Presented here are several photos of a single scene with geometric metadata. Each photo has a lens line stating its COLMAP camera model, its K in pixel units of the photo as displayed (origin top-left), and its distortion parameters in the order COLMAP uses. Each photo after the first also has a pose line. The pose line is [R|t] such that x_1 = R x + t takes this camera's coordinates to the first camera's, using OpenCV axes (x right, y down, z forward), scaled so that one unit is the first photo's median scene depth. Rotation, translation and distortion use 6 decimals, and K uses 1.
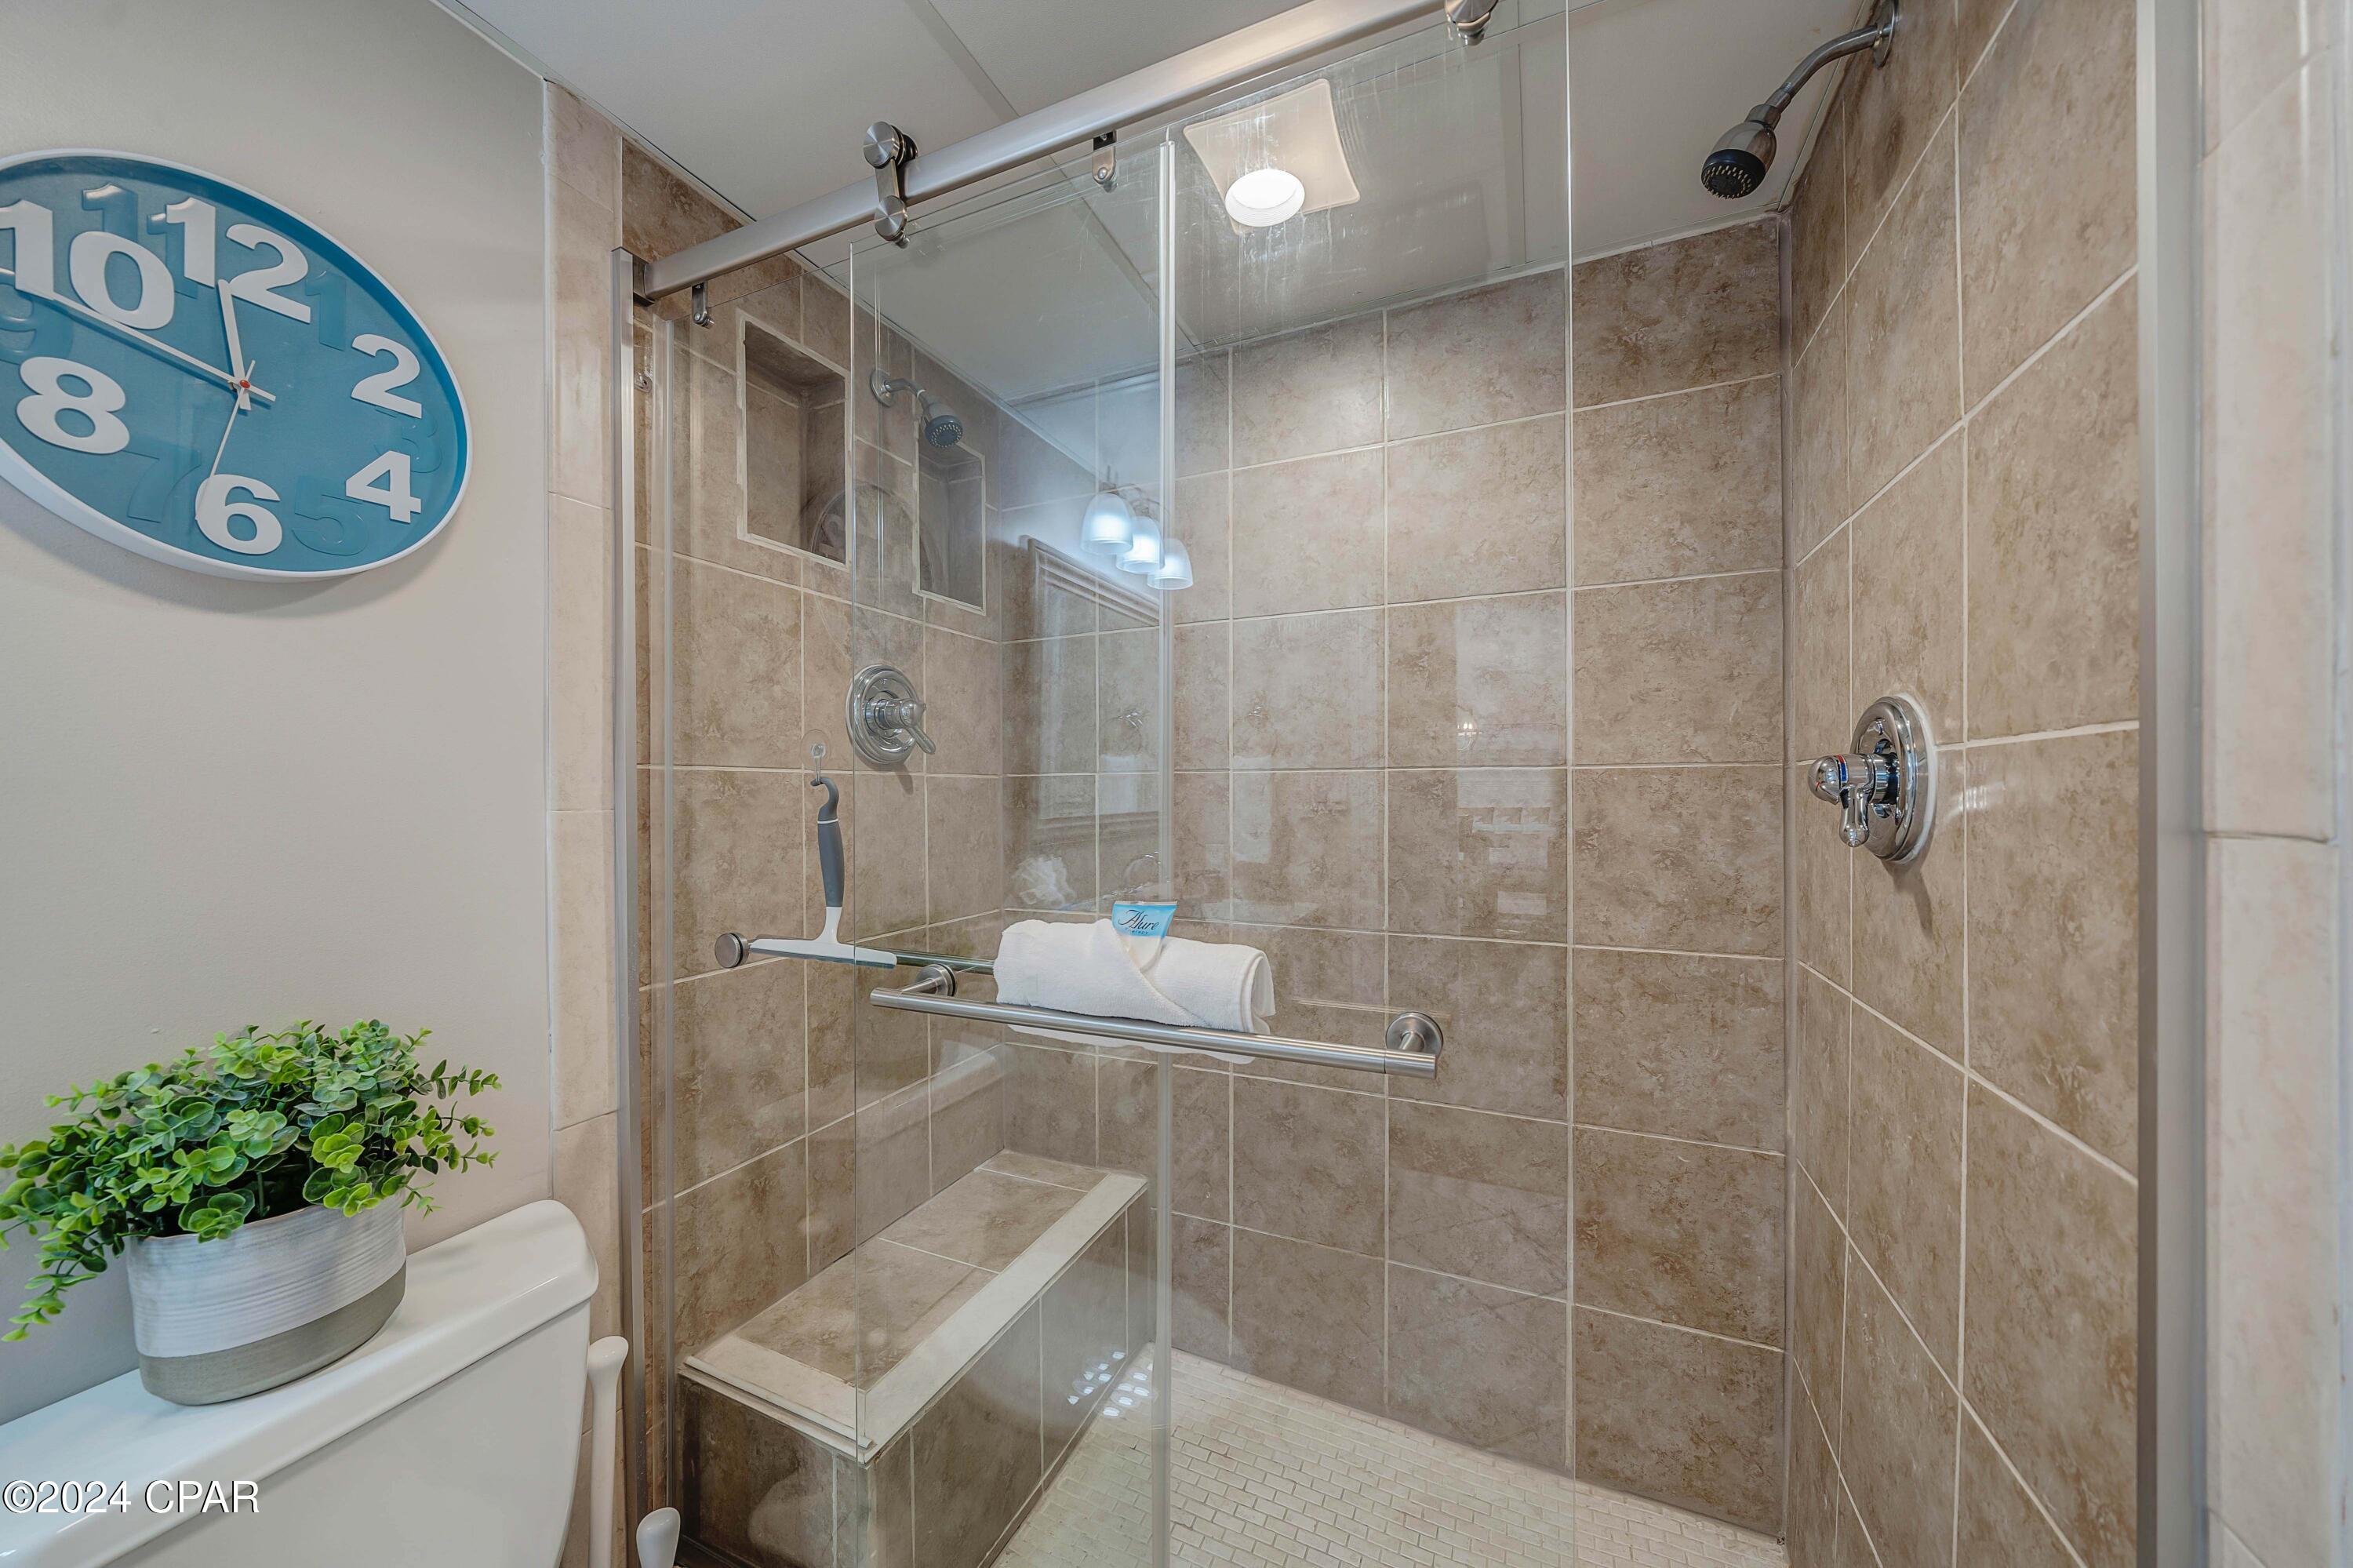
lens RADIAL K [[804.5, 0, 1168.0], [0, 804.5, 793.1], [0, 0, 1]] dist [-0.008545, -0.000082]
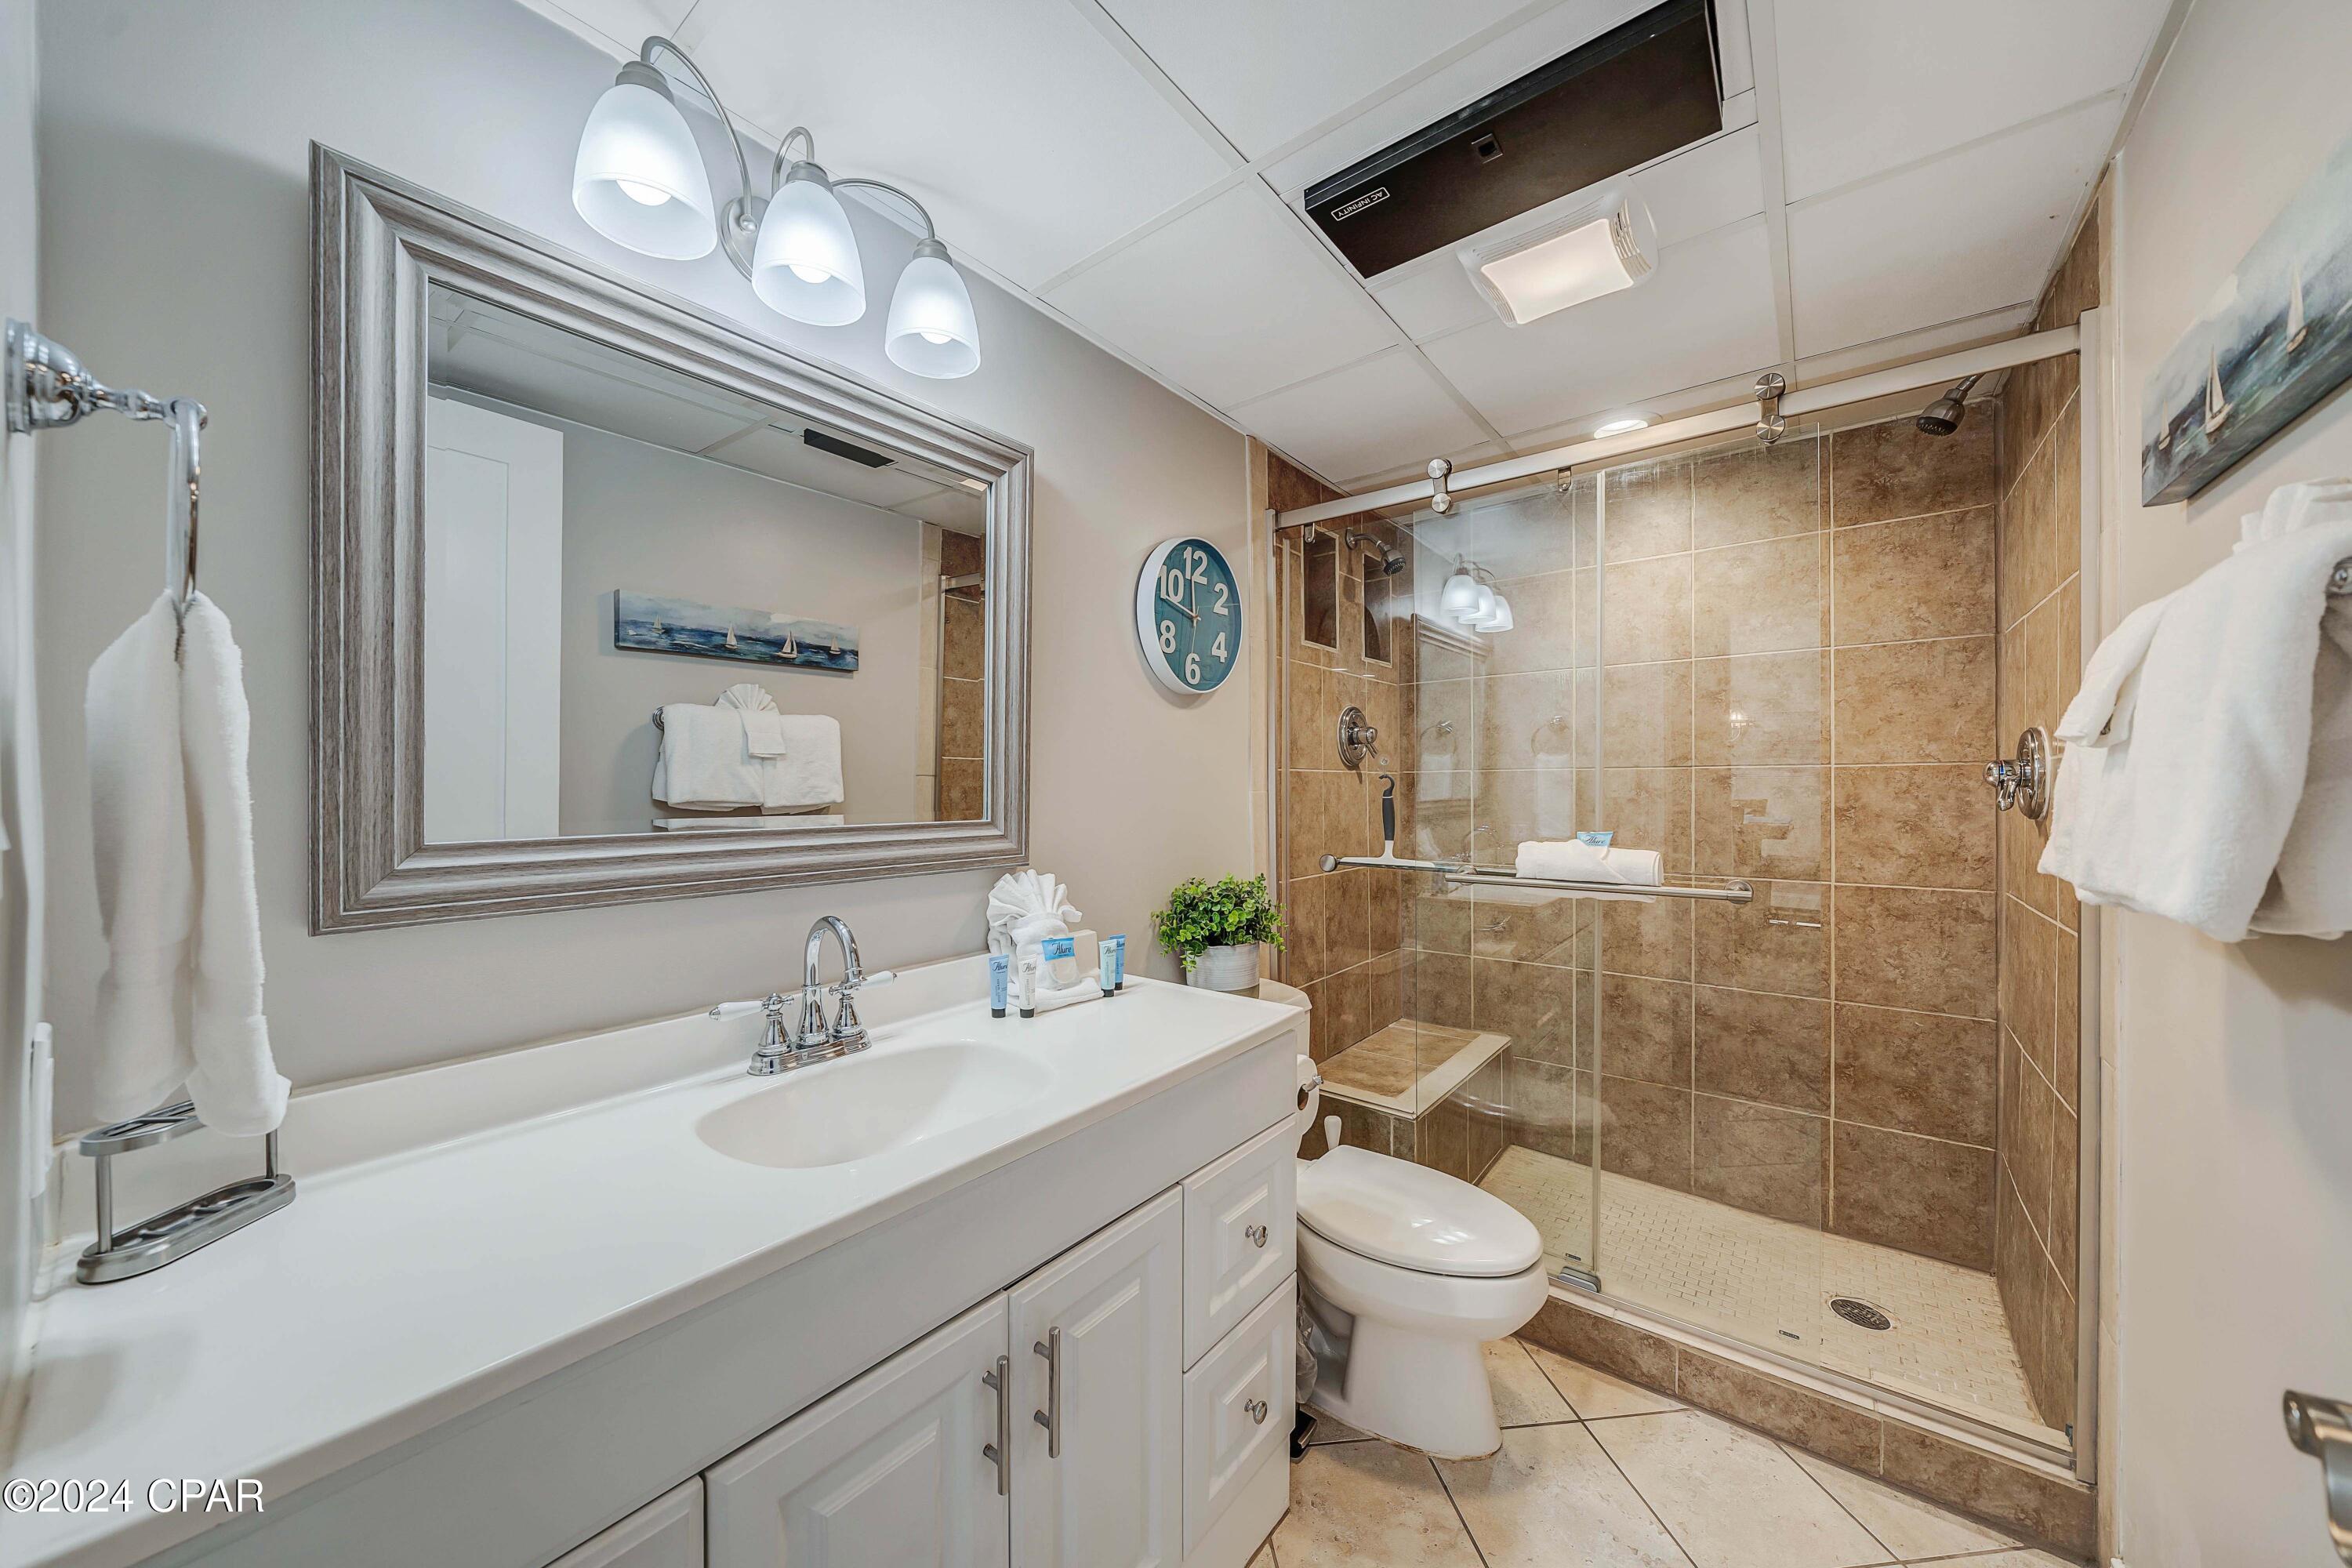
lens RADIAL K [[815.1, 0, 1161.7], [0, 815.1, 788.6], [0, 0, 1]] dist [-0.007467, -0.000220]
pose [[0.968036, 0.000450, -0.250813, -0.356880], [0.000177, 0.999997, 0.002478, 0.007534], [0.250813, -0.002443, 0.968032, -0.834283]]
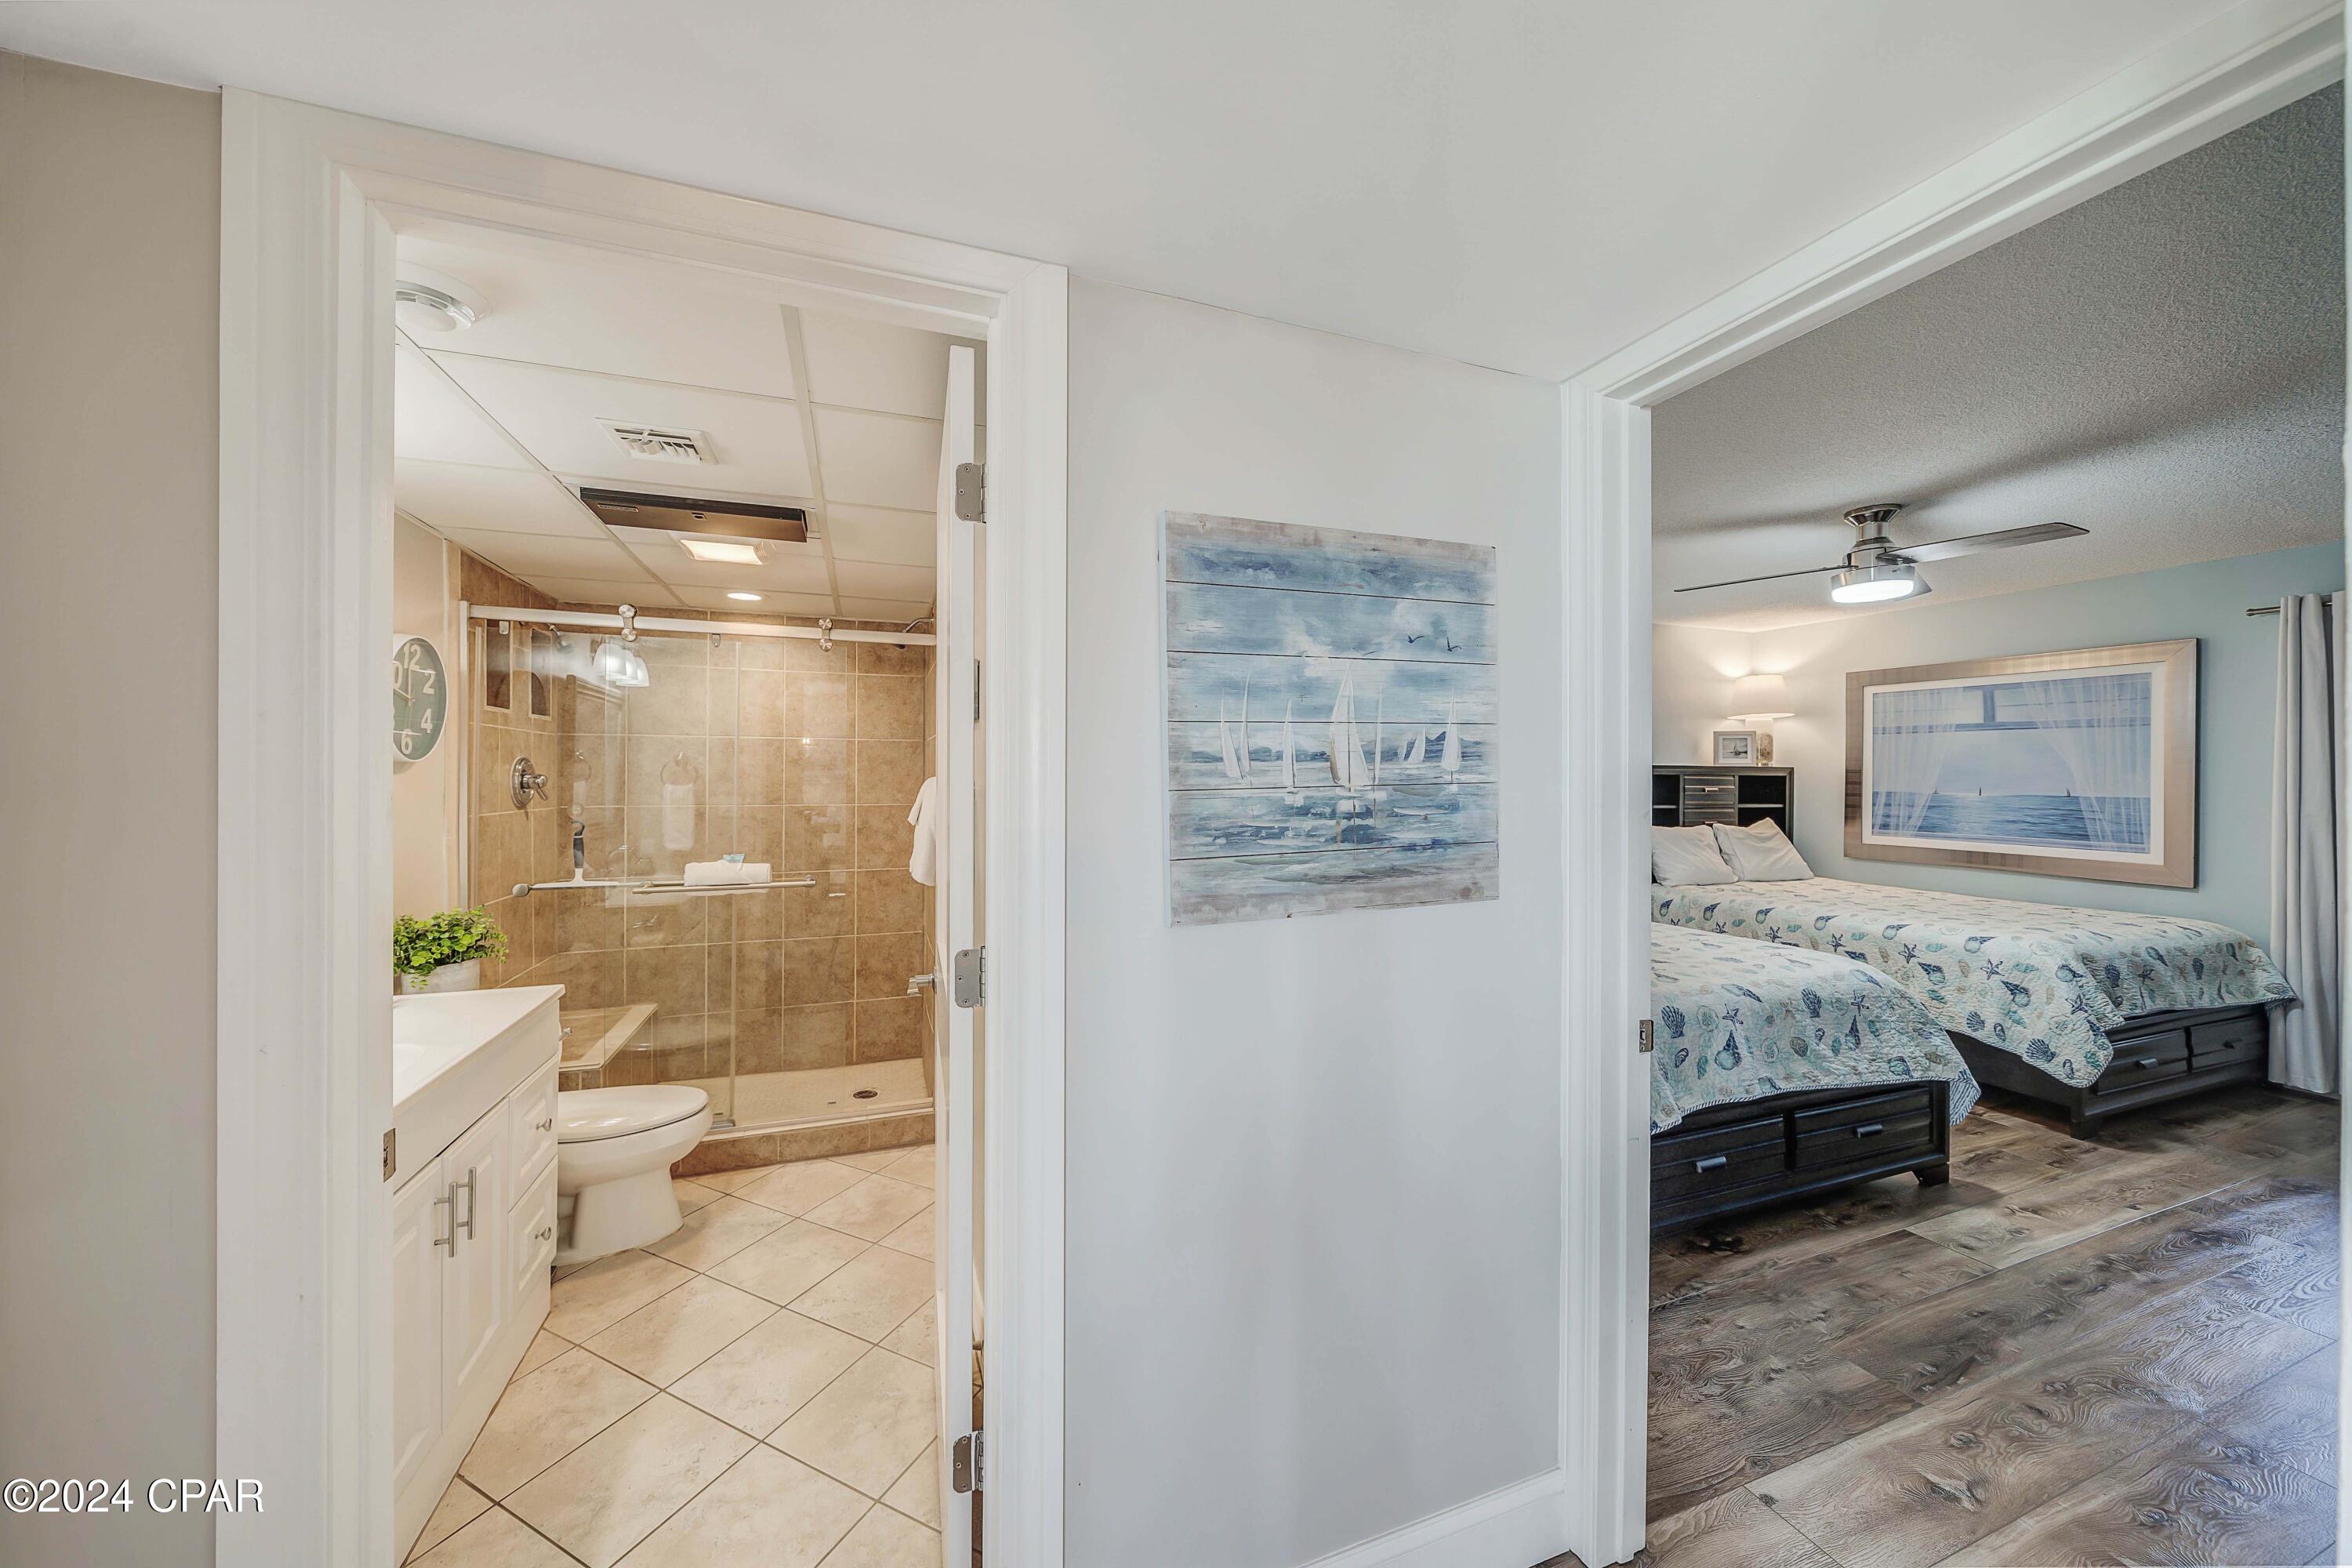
lens RADIAL K [[815.7, 0, 1169.0], [0, 815.7, 775.1], [0, 0, 1]] dist [-0.003366, -0.000179]
pose [[0.709237, 0.008434, 0.704920, -0.731794], [-0.005905, 0.999964, -0.006022, -0.127618], [-0.704946, 0.000108, 0.709261, -1.793690]]
